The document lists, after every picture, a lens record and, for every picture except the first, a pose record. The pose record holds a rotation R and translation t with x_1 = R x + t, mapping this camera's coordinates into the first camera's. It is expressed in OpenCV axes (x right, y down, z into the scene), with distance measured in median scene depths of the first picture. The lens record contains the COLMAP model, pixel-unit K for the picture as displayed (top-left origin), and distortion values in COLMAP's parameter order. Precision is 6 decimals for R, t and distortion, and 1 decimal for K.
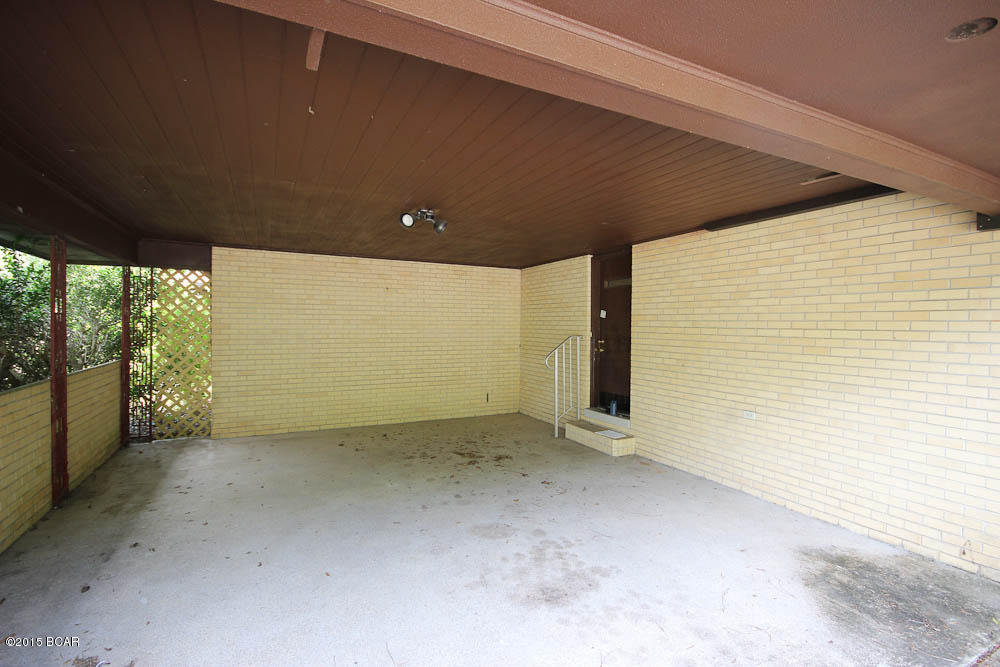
lens RADIAL K [[466.1, 0, 504.1], [0, 466.1, 331.3], [0, 0, 1]] dist [-0.004473, -0.001602]
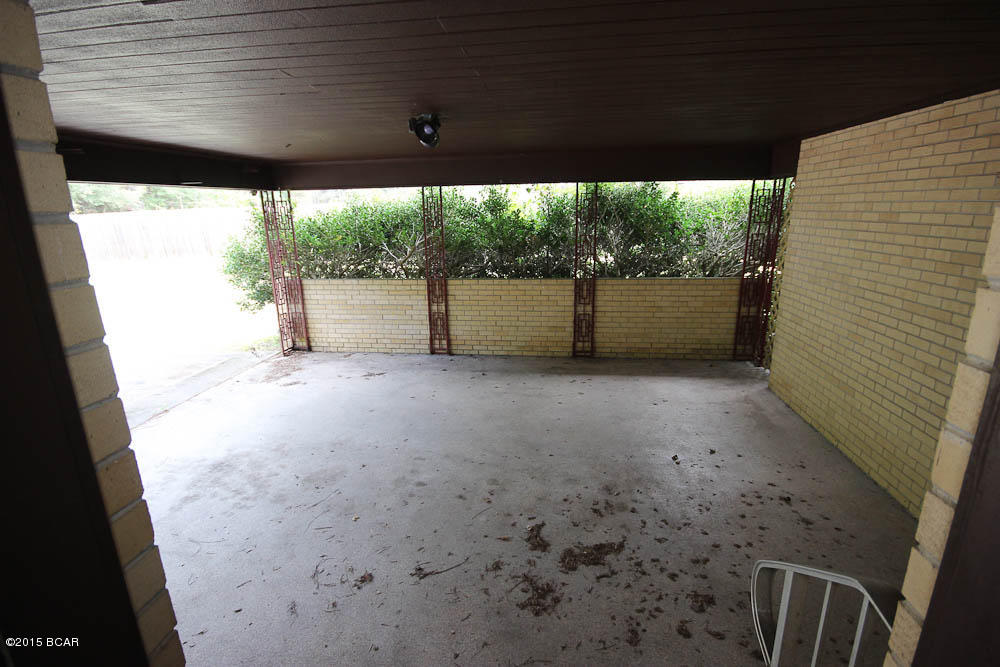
lens RADIAL K [[466.1, 0, 504.1], [0, 466.1, 331.3], [0, 0, 1]] dist [-0.004473, -0.001602]
pose [[-0.565246, 0.211010, -0.797478, 0.324294], [0.000386, 0.966799, 0.255538, -0.089557], [0.824922, 0.144134, -0.546561, 1.201327]]
